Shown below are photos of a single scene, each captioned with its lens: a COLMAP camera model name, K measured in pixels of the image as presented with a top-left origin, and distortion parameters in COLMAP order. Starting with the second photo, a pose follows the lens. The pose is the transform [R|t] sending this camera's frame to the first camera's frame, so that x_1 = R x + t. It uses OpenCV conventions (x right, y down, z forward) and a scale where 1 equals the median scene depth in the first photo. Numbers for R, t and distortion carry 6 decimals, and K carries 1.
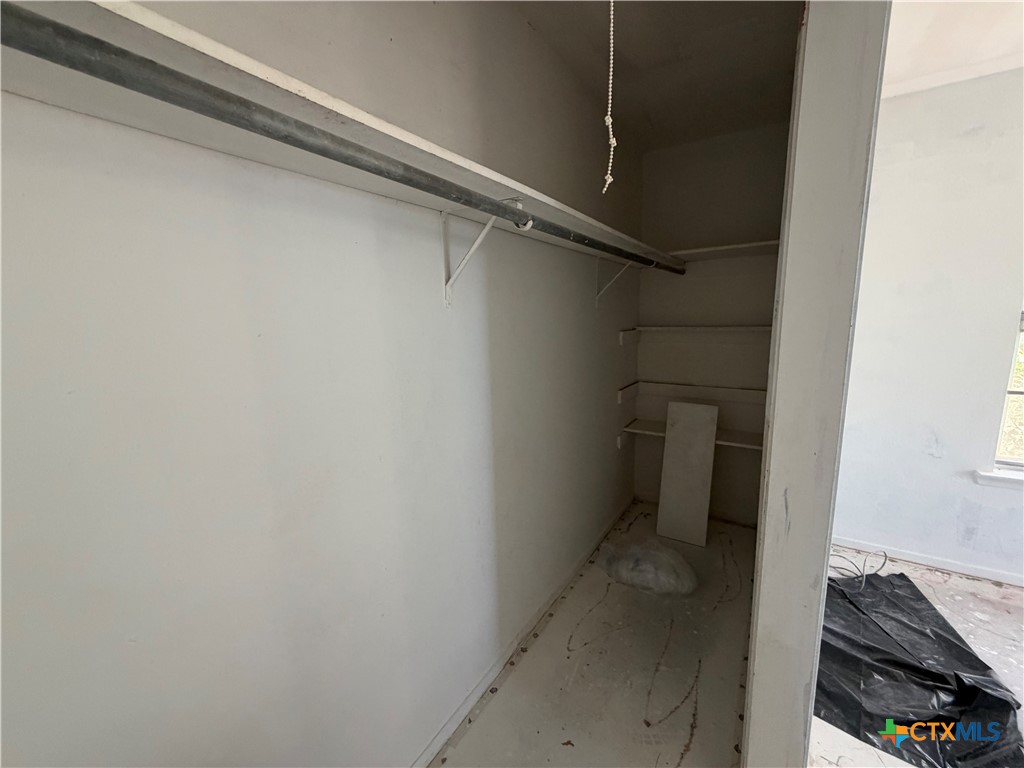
lens RADIAL K [[406.6, 0, 510.2], [0, 406.6, 383.8], [0, 0, 1]] dist [-0.000814, 0.000212]
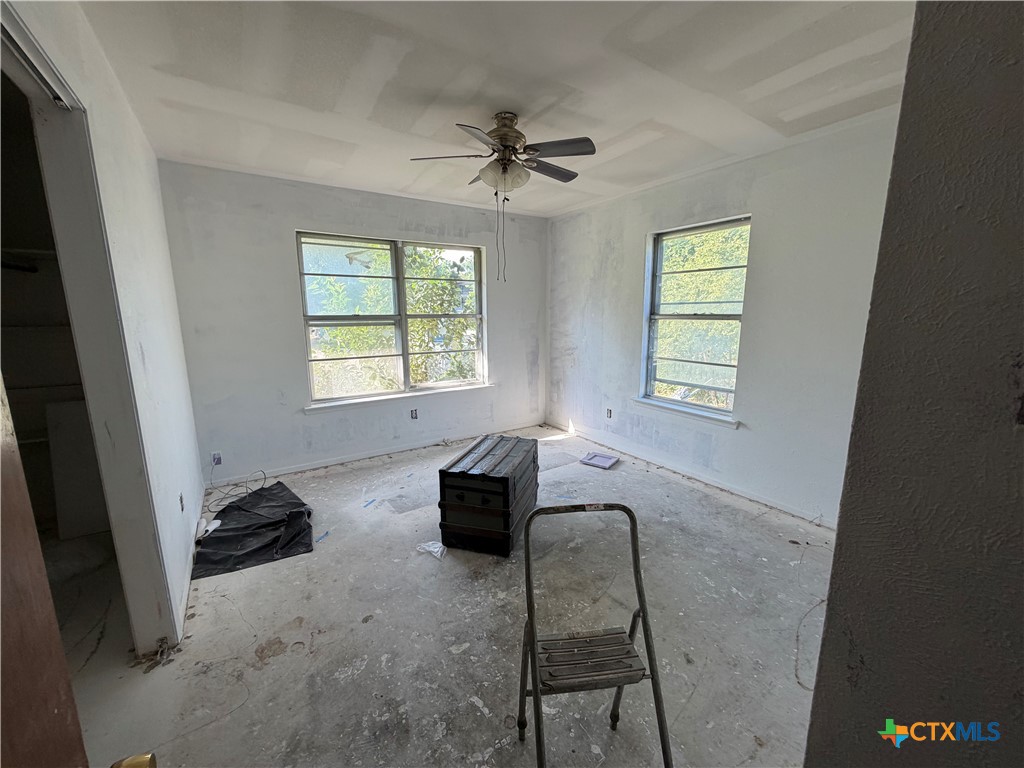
lens RADIAL K [[406.6, 0, 511.8], [0, 406.6, 385.0], [0, 0, 1]] dist [-0.000814, 0.000212]
pose [[0.393024, -0.142104, 0.908481, -0.058948], [0.144951, 0.985208, 0.091397, 0.092289], [-0.908031, 0.095764, 0.407809, -0.524904]]
